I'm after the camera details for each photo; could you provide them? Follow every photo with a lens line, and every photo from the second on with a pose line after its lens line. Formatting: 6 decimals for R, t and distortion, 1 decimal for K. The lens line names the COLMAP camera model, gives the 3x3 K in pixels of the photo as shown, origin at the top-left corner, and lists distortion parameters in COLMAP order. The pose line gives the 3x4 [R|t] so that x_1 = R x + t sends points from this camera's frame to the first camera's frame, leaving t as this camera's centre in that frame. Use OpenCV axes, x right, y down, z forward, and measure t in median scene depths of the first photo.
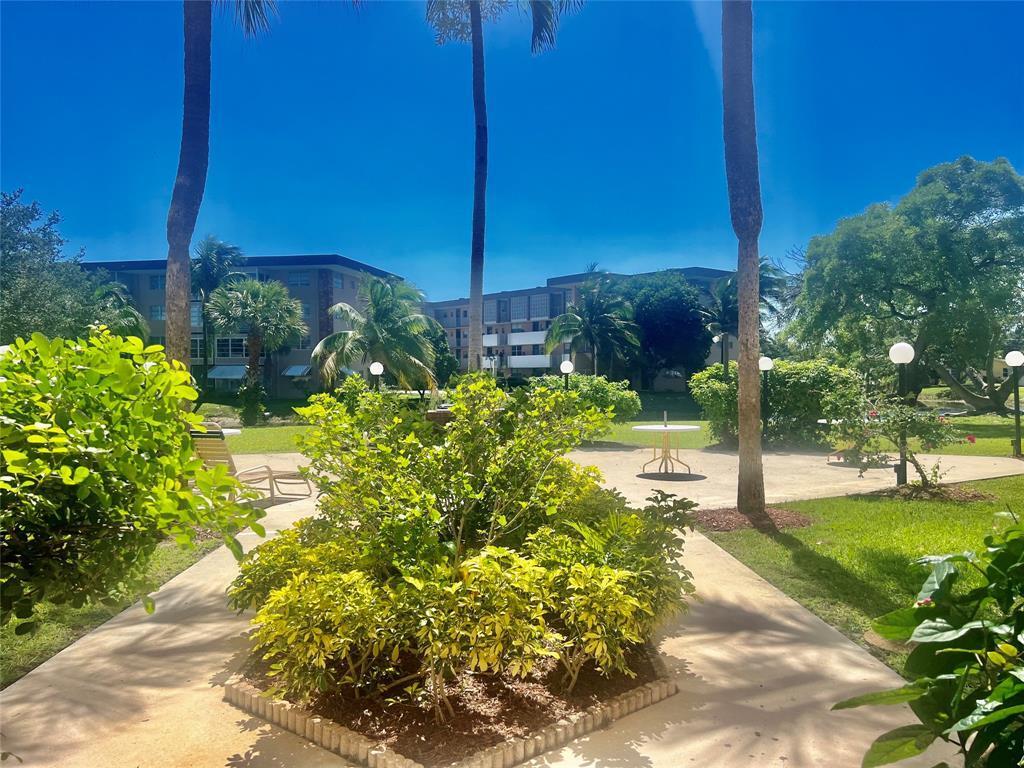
lens RADIAL K [[767.3, 0, 501.4], [0, 767.3, 387.9], [0, 0, 1]] dist [0.046206, -0.059127]
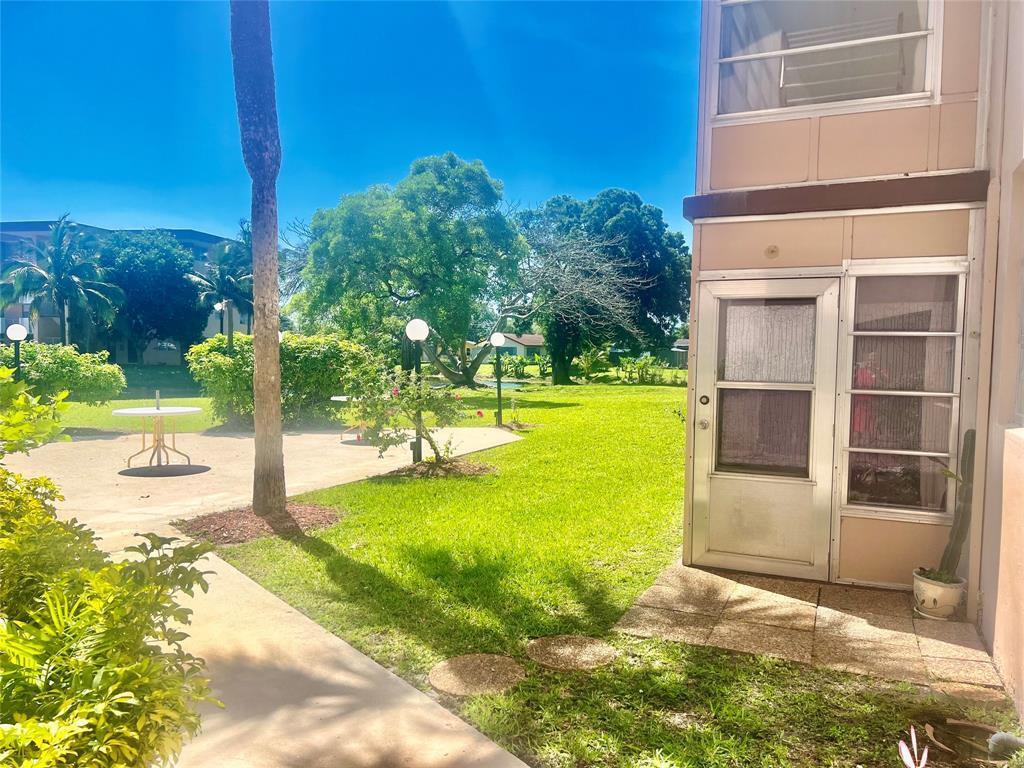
lens RADIAL K [[767.3, 0, 522.9], [0, 767.3, 399.0], [0, 0, 1]] dist [0.046206, -0.059127]
pose [[0.794946, -0.018382, 0.606401, 0.024483], [-0.010746, 0.998957, 0.044369, -0.001105], [-0.606585, -0.041787, 0.793920, 0.115597]]
